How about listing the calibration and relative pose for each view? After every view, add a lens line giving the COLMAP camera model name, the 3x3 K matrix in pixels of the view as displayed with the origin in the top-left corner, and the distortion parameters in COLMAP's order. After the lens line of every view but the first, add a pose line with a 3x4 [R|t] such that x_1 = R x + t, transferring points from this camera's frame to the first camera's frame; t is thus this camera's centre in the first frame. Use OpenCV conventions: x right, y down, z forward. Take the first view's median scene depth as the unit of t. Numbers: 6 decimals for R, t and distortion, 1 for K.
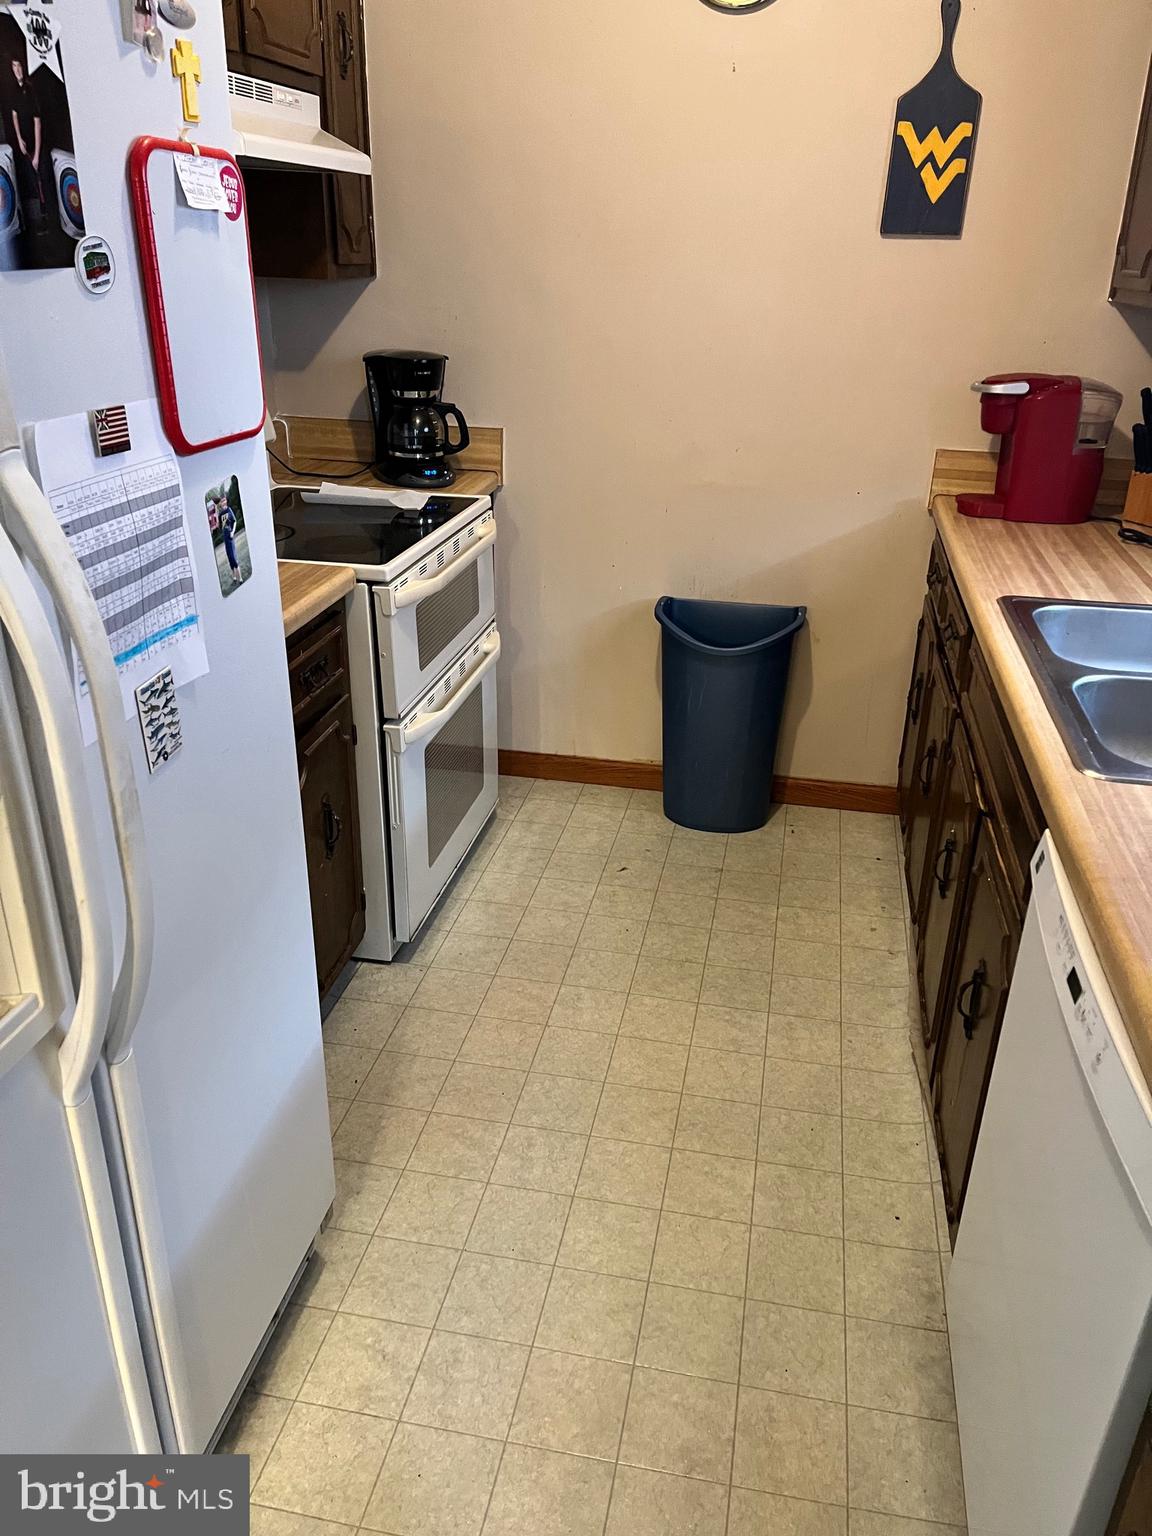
lens RADIAL K [[1162.0, 0, 585.0], [0, 1162.0, 772.1], [0, 0, 1]] dist [0.074545, -0.090966]
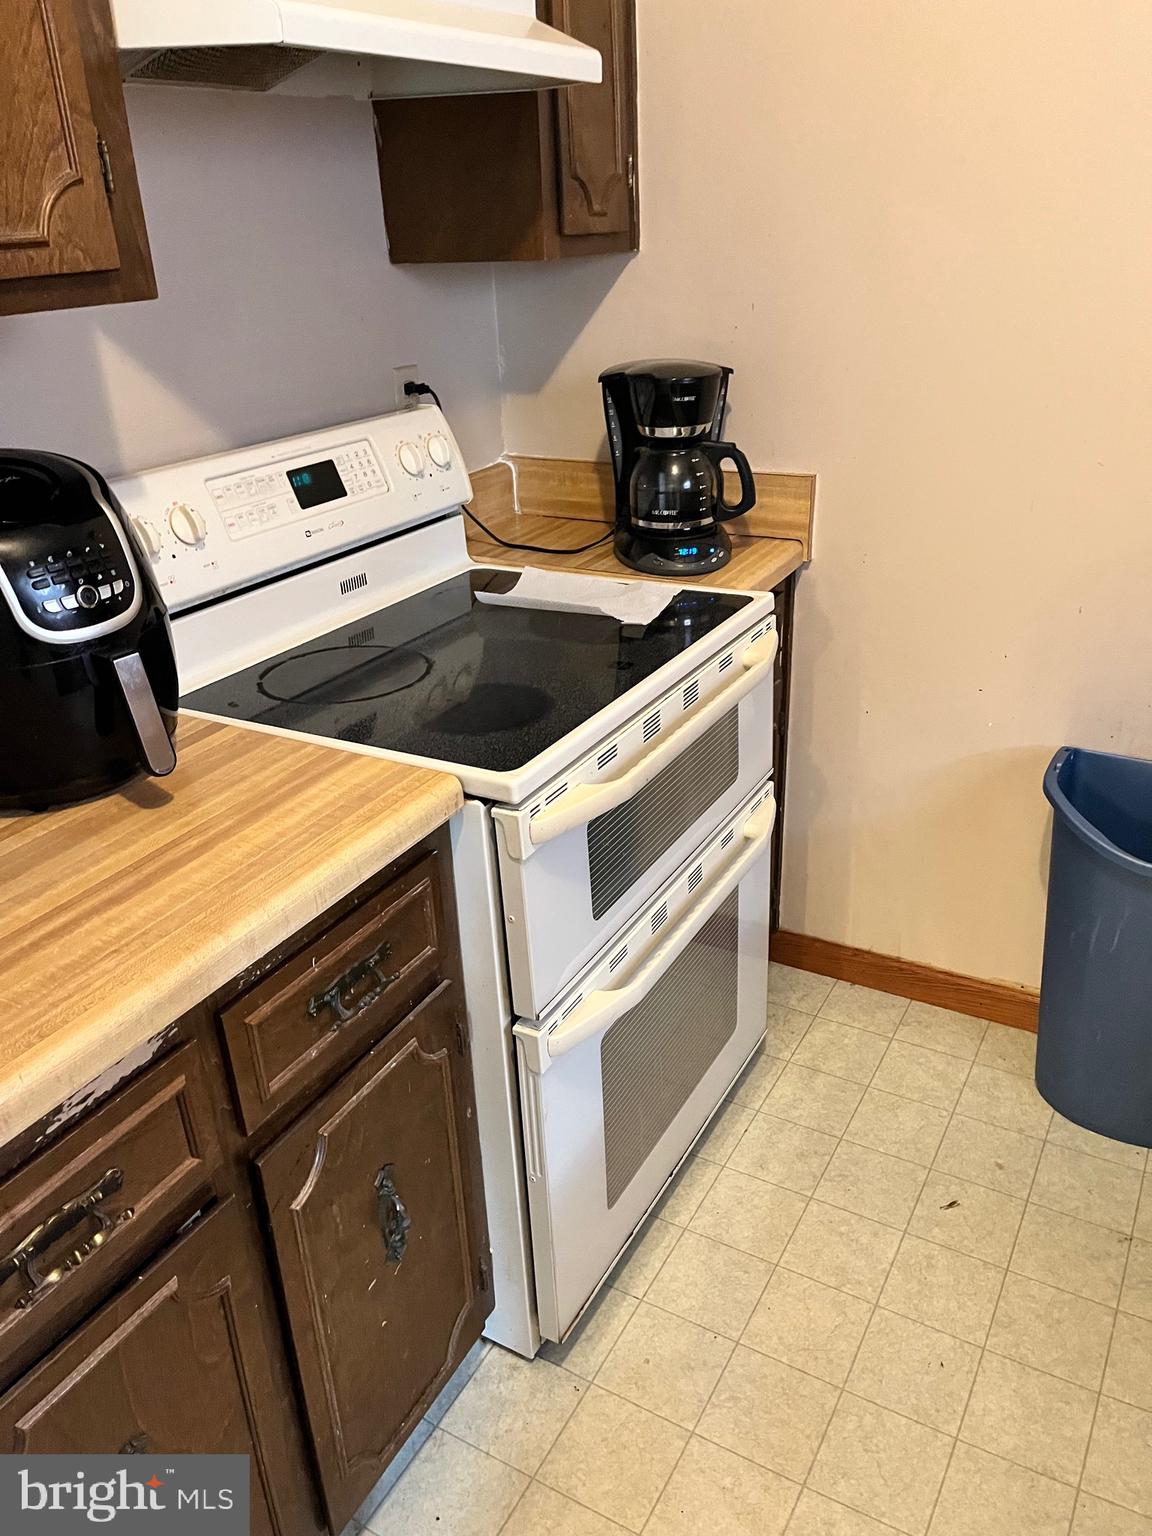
lens RADIAL K [[1162.0, 0, 576.2], [0, 1162.0, 776.3], [0, 0, 1]] dist [0.074545, -0.090966]
pose [[0.943767, 0.082936, -0.320040, 0.026822], [-0.075061, 0.996496, 0.036886, -0.152309], [0.321978, -0.010789, 0.946686, 0.369606]]
